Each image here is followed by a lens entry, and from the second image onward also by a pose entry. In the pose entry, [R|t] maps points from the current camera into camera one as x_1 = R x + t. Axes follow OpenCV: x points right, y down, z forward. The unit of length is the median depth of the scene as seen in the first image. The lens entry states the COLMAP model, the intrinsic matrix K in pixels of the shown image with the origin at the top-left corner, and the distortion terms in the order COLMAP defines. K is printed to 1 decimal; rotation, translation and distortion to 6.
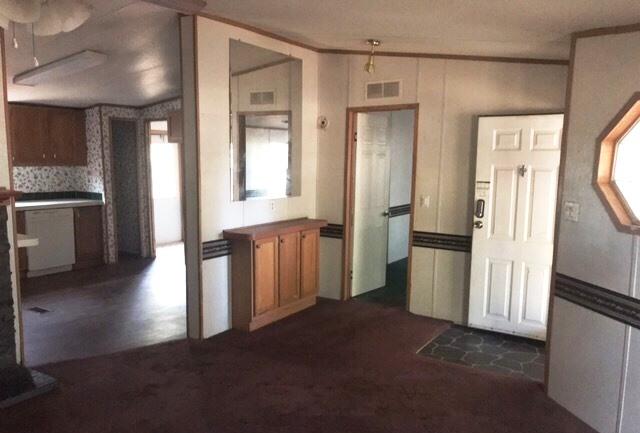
lens RADIAL K [[517.5, 0, 318.8], [0, 517.5, 226.8], [0, 0, 1]] dist [-0.005631, 0.015924]
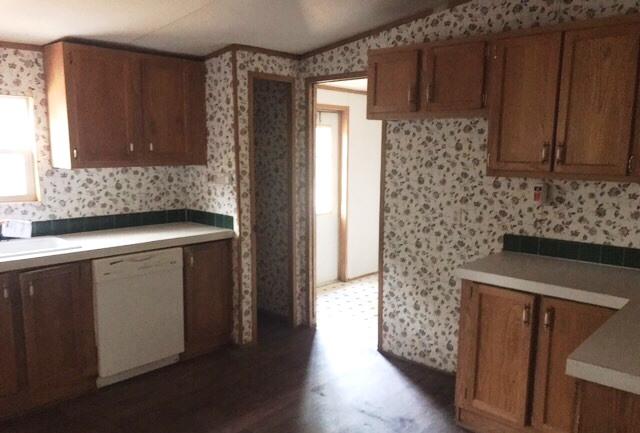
lens RADIAL K [[518.2, 0, 320.0], [0, 518.2, 216.5], [0, 0, 1]] dist [0.006931, 0.002250]
pose [[0.985992, 0.014766, -0.166136, -0.242060], [-0.014169, 0.999888, 0.004777, -0.068569], [0.166188, -0.002357, 0.986091, 0.487747]]
